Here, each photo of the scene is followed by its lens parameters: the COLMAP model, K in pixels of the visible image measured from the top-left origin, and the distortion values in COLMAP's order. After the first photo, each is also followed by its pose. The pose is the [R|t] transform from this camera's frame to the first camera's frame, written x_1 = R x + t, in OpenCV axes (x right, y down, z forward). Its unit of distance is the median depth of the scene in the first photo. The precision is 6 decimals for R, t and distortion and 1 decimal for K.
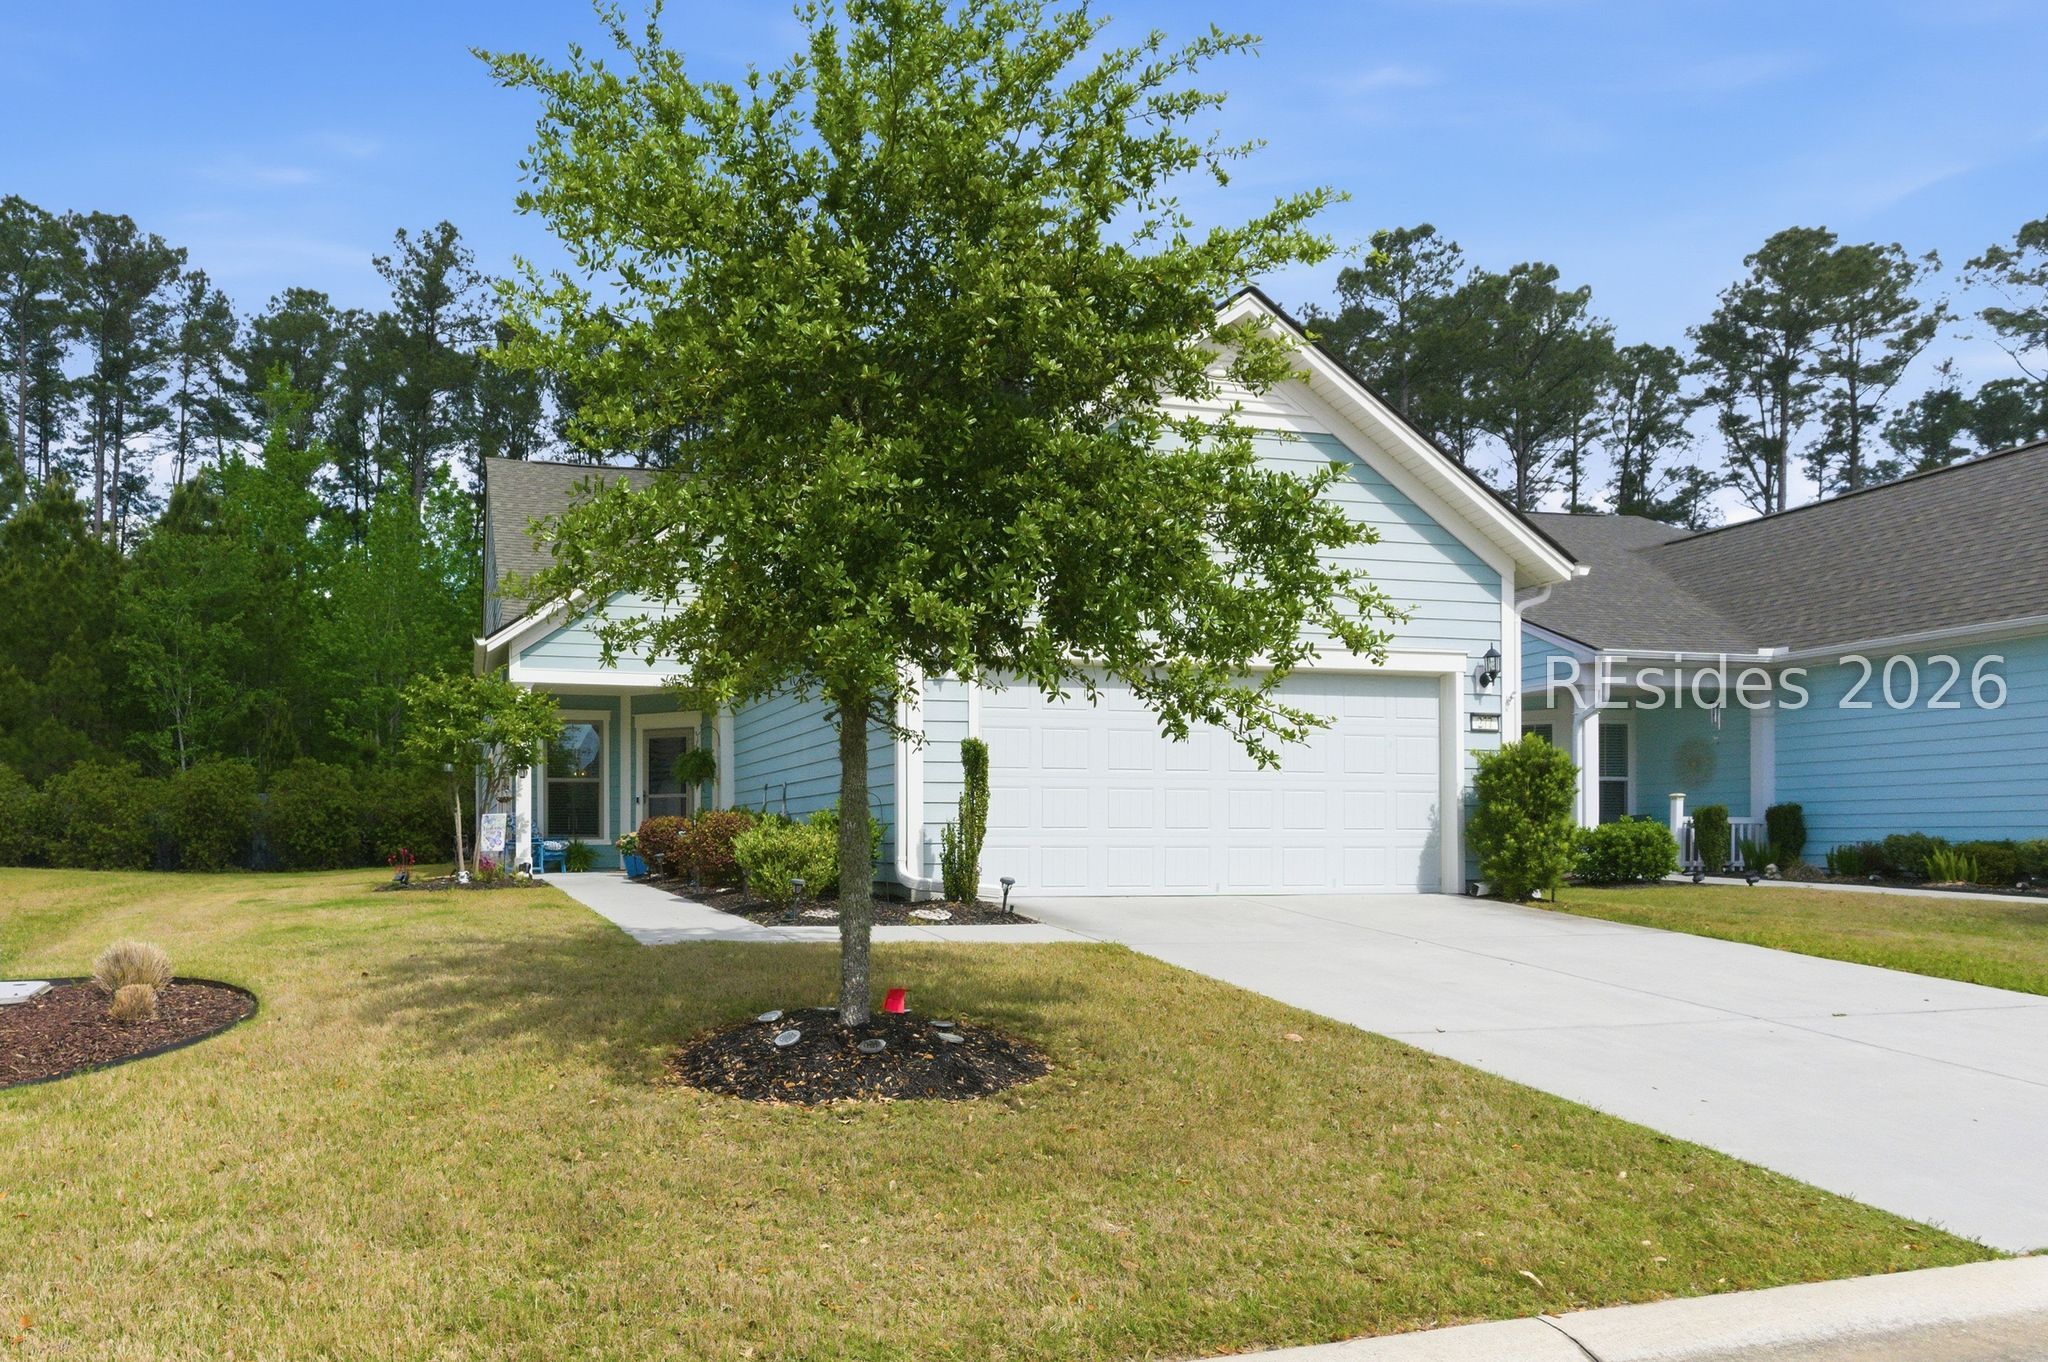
lens RADIAL K [[1628.9, 0, 1023.9], [0, 1628.9, 679.7], [0, 0, 1]] dist [-0.007987, -0.001108]
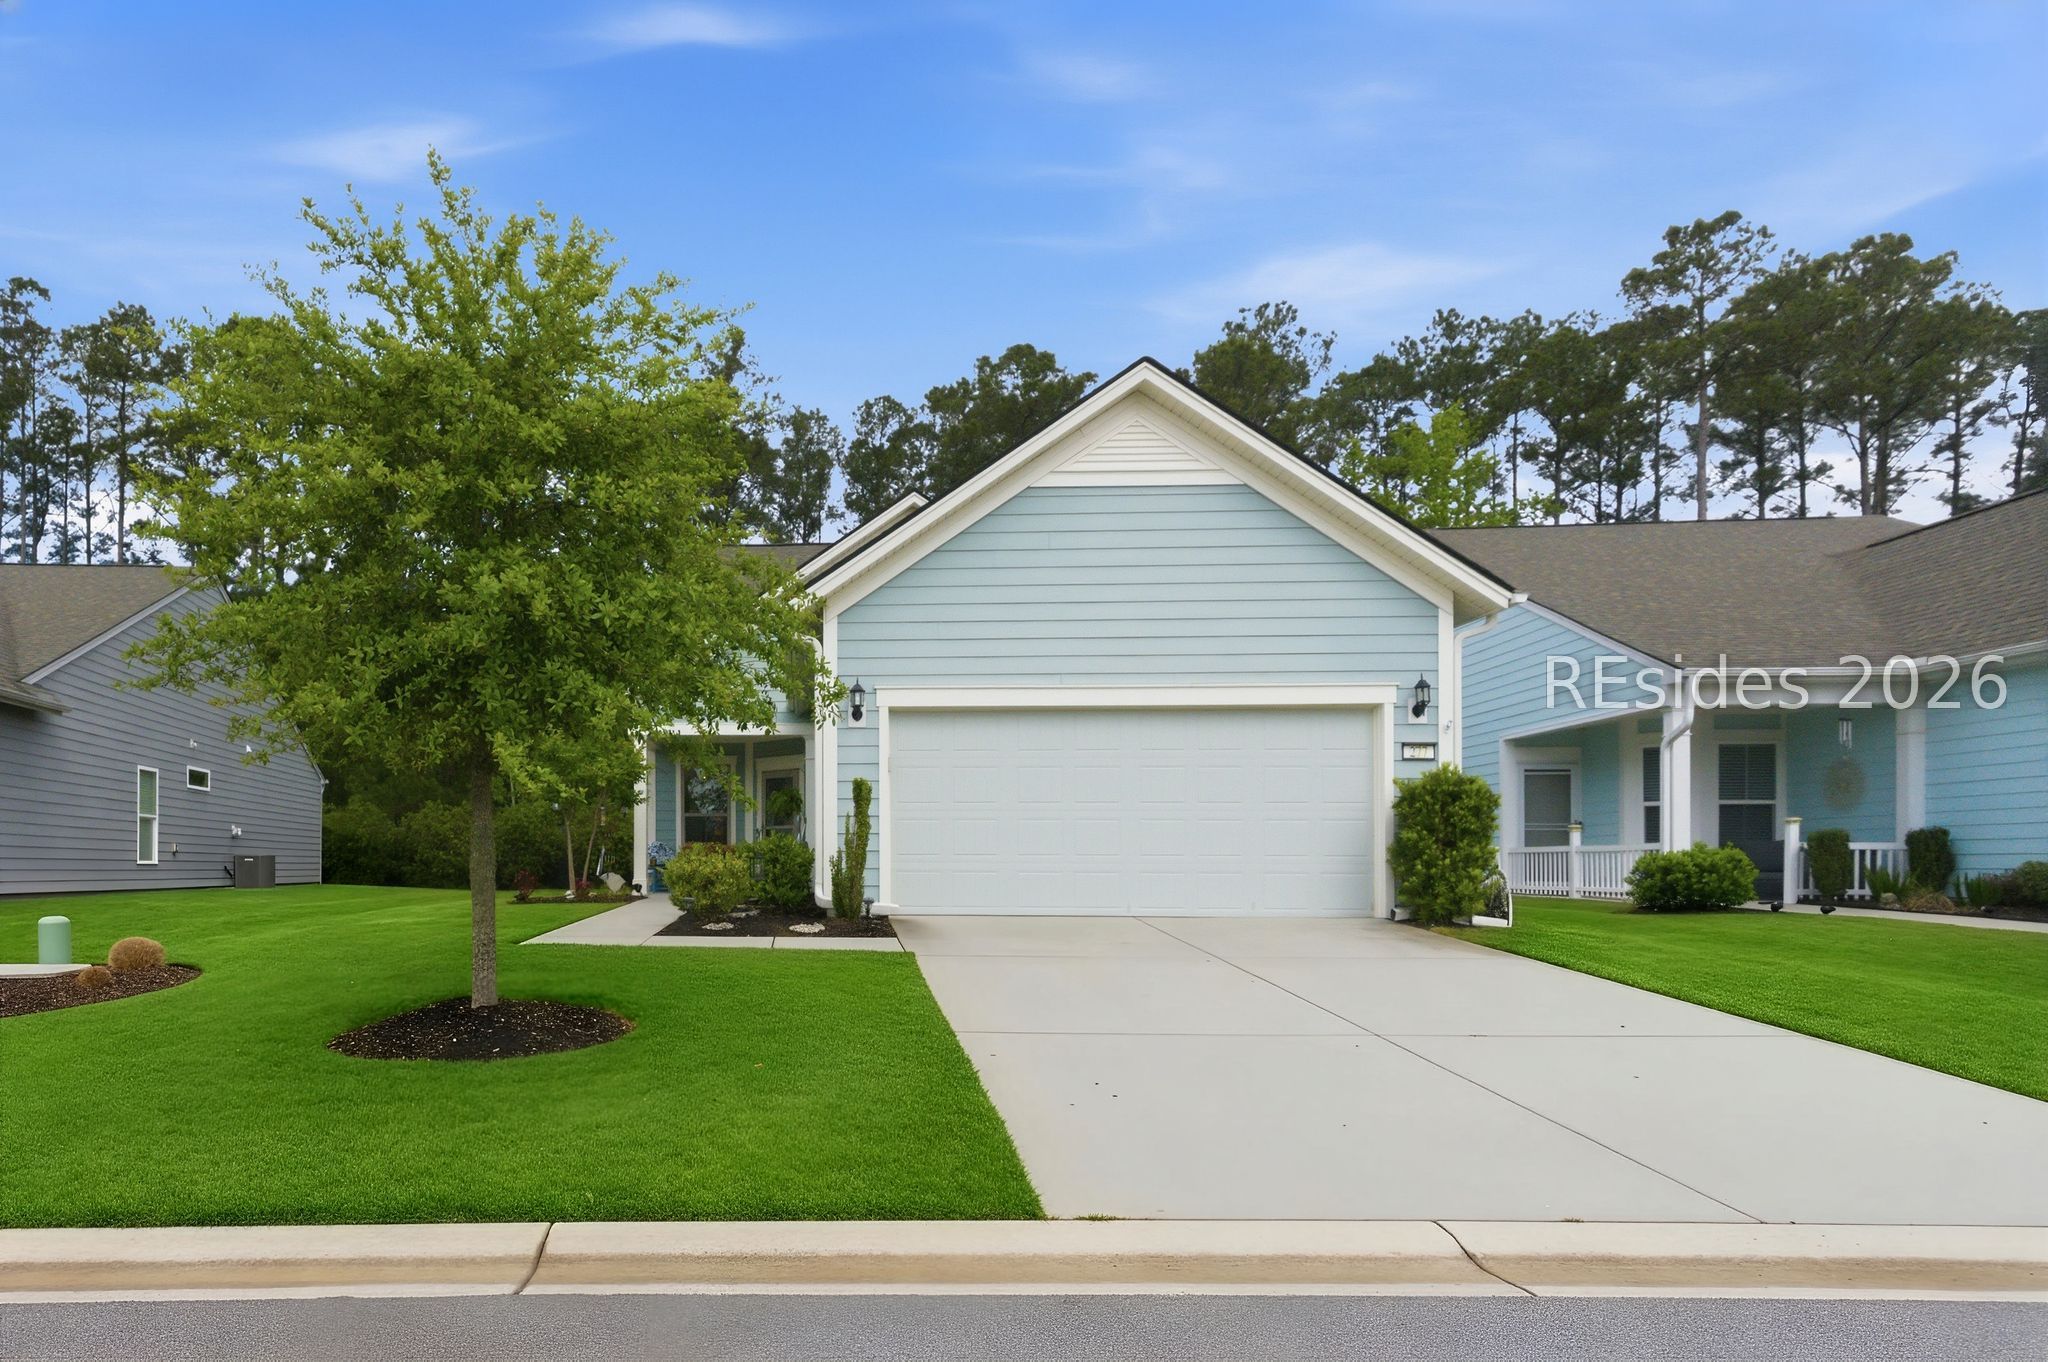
lens RADIAL K [[1628.9, 0, 1024.2], [0, 1628.9, 687.6], [0, 0, 1]] dist [-0.007987, -0.001108]
pose [[0.941934, -0.034716, -0.333999, 0.293775], [0.031091, 0.999385, -0.016193, -0.003703], [0.334356, 0.004869, 0.942434, -0.036933]]
